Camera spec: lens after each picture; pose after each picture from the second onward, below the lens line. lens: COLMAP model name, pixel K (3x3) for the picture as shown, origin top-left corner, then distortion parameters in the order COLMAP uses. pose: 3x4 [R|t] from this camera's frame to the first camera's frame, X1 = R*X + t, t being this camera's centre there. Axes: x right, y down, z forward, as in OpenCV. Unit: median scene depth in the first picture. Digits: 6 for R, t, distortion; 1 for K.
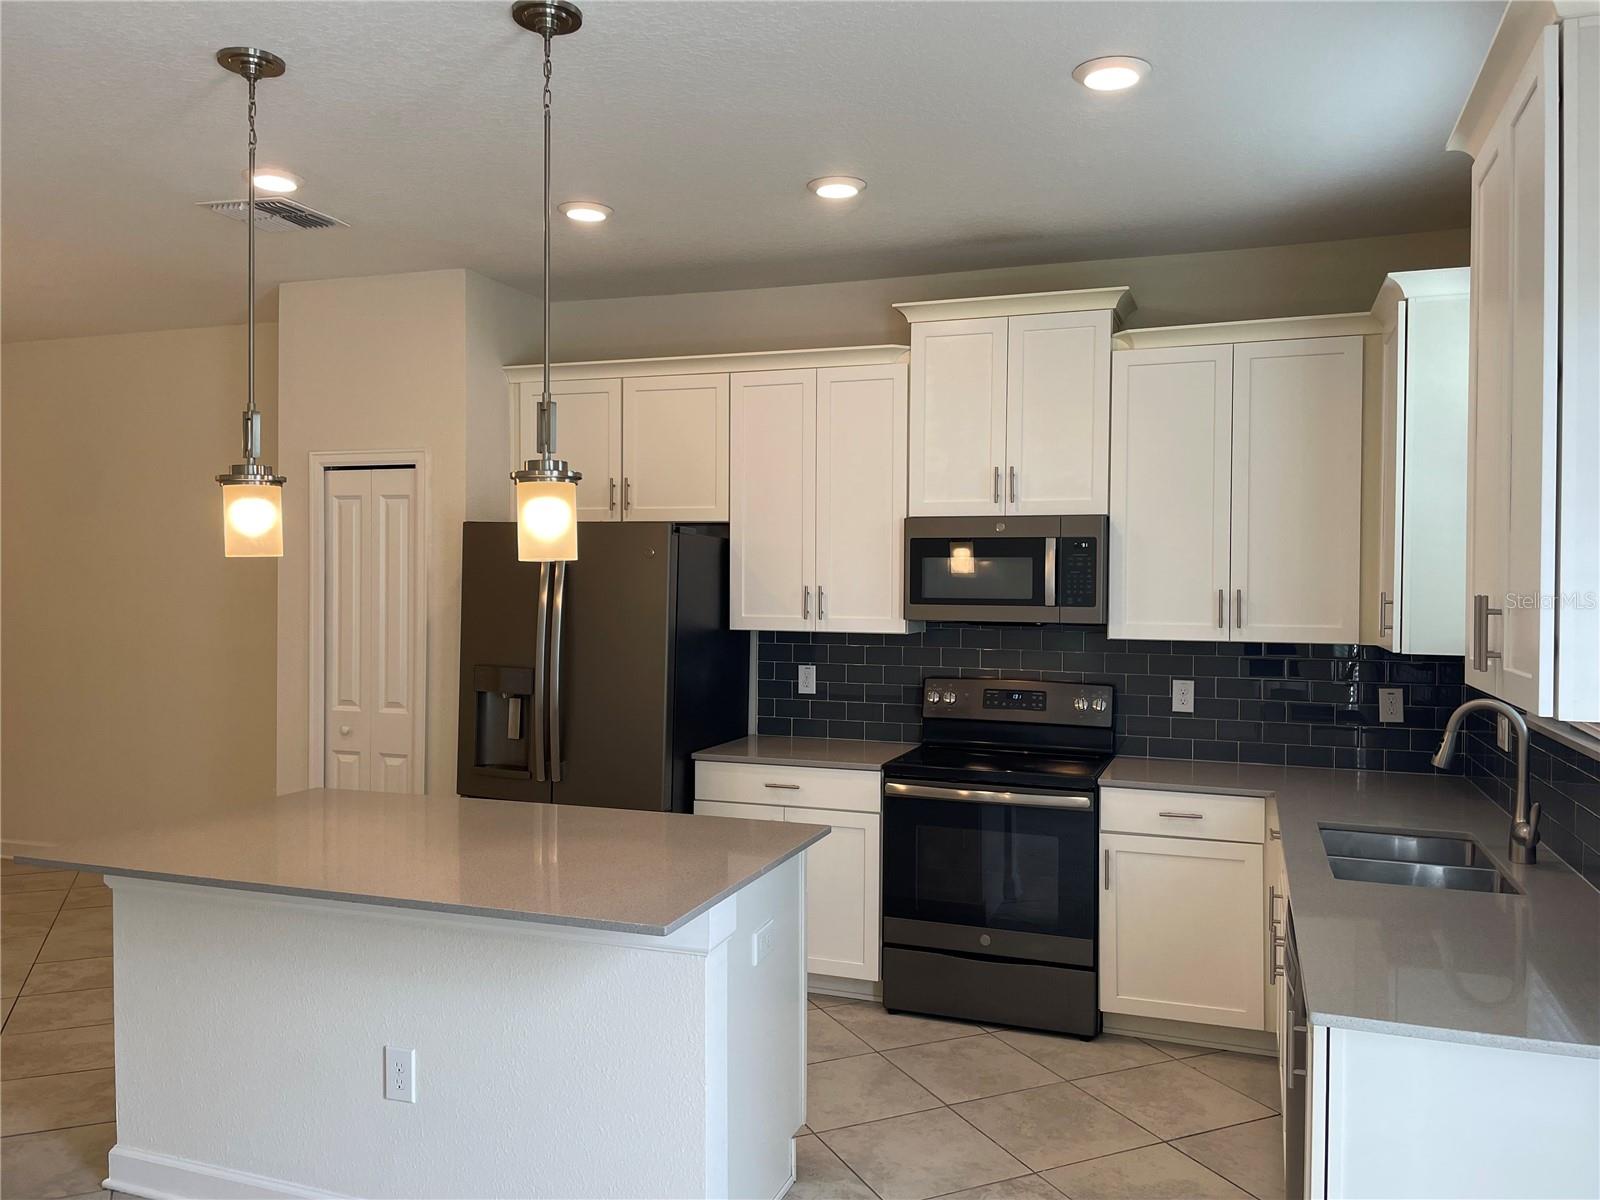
lens RADIAL K [[1219.5, 0, 800.0], [0, 1219.5, 600.0], [0, 0, 1]] dist [0.116710, -0.159887]
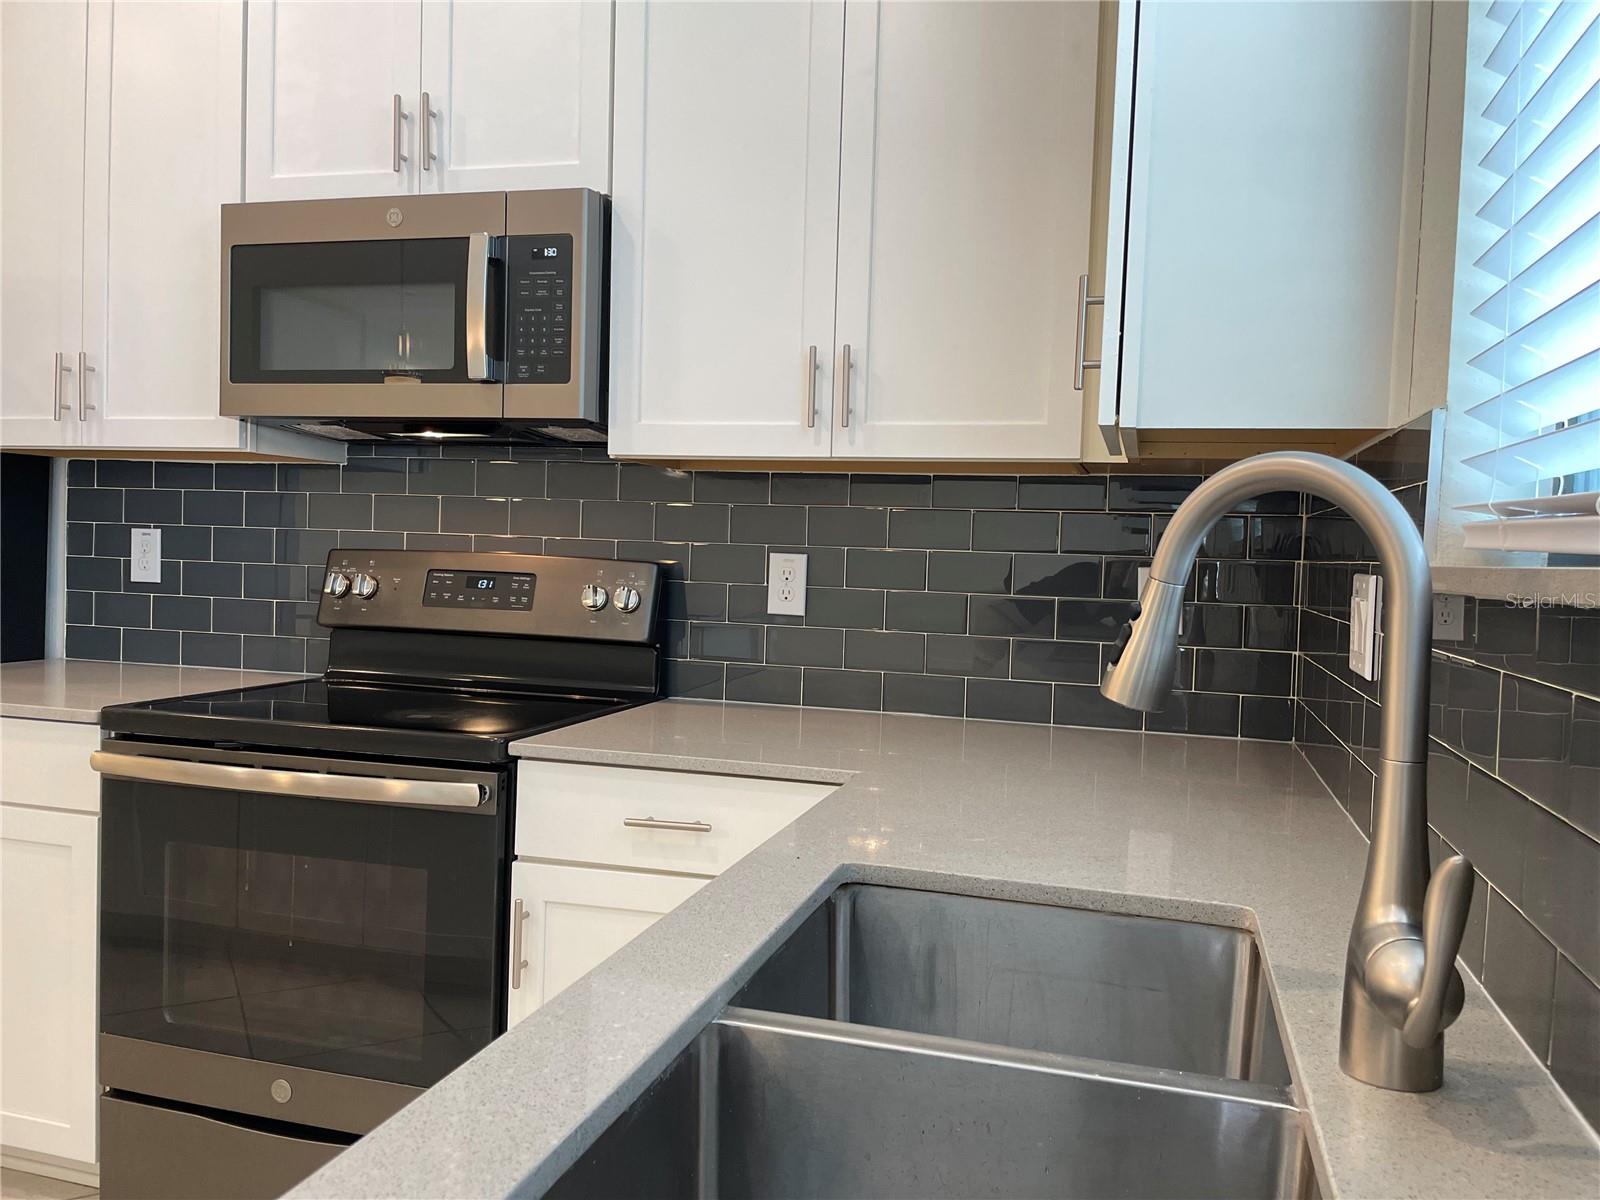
lens RADIAL K [[1219.5, 0, 800.0], [0, 1219.5, 600.0], [0, 0, 1]] dist [0.116710, -0.159887]
pose [[0.997943, 0.019275, 0.061145, 0.301339], [-0.021036, 0.999378, 0.028294, 0.074016], [-0.060561, -0.029522, 0.997728, 0.515246]]
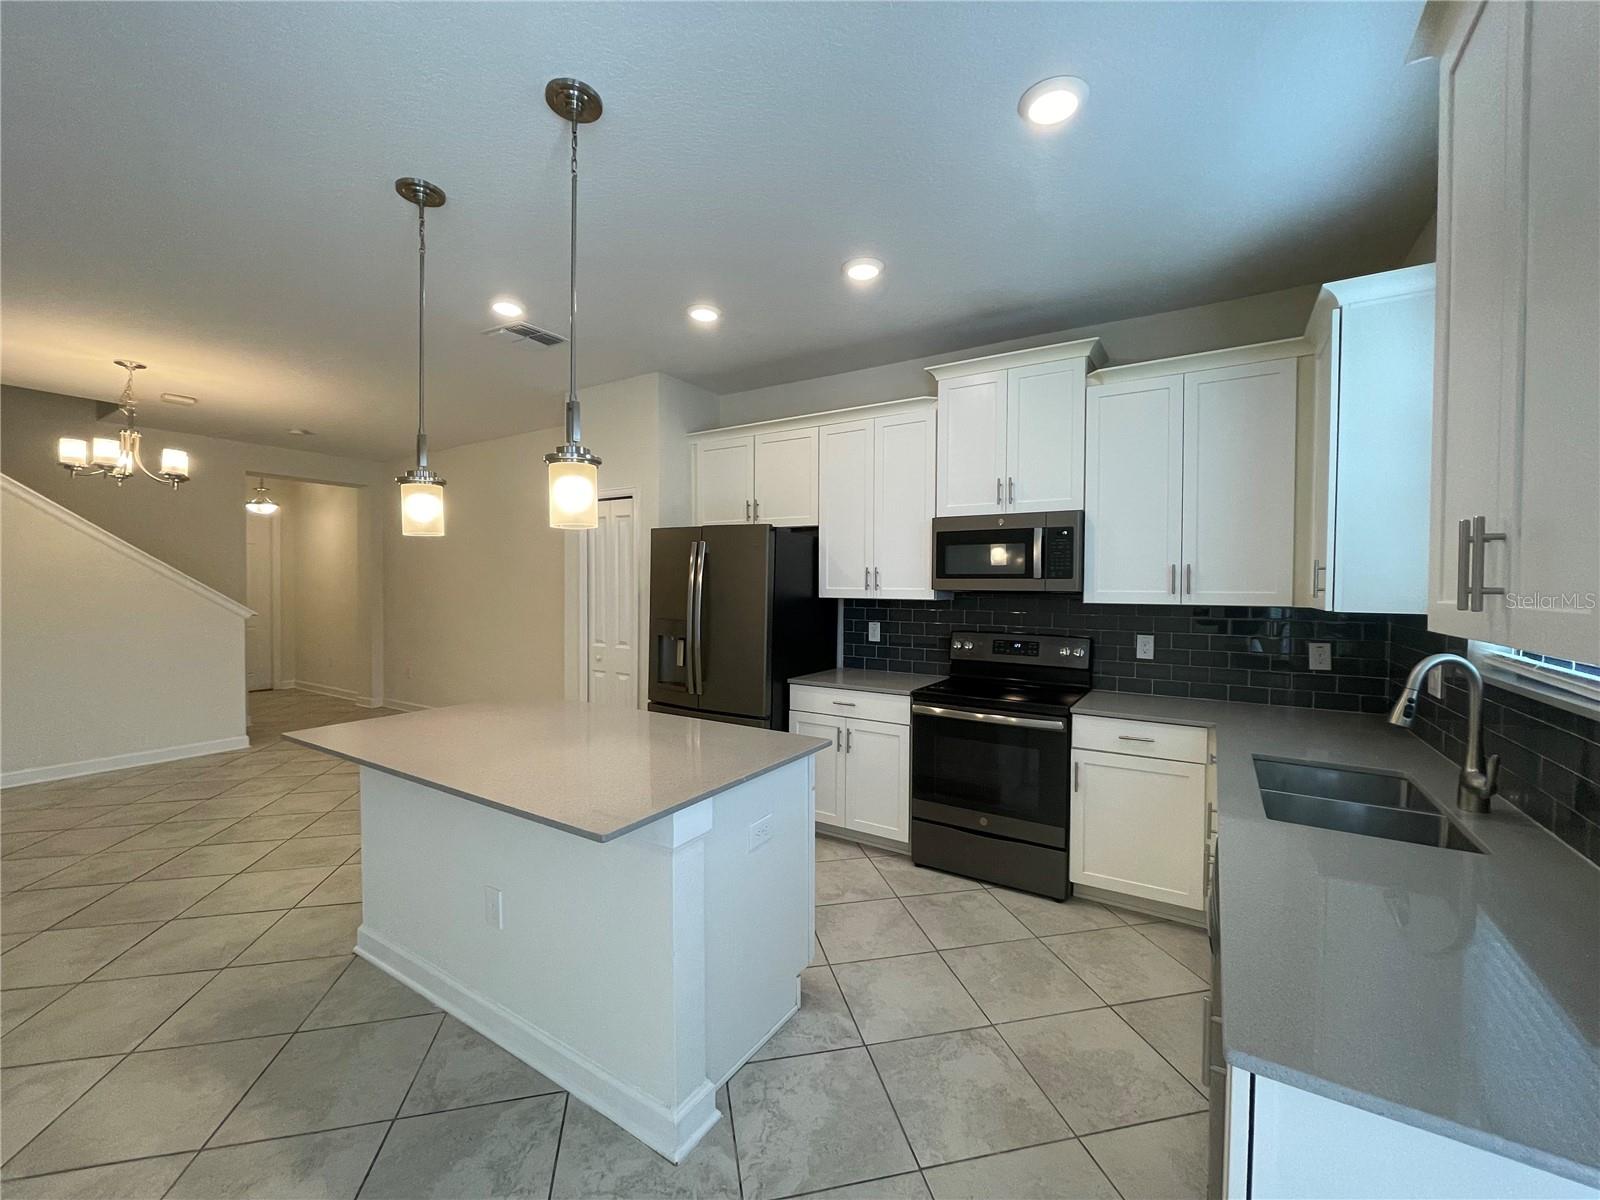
lens RADIAL K [[649.3, 0, 801.8], [0, 649.3, 599.4], [0, 0, 1]] dist [0.000608, -0.000595]
pose [[0.975884, 0.003422, -0.218265, 0.107106], [-0.001891, 0.999972, 0.007223, 0.023225], [0.218284, -0.006636, 0.975863, 0.245111]]
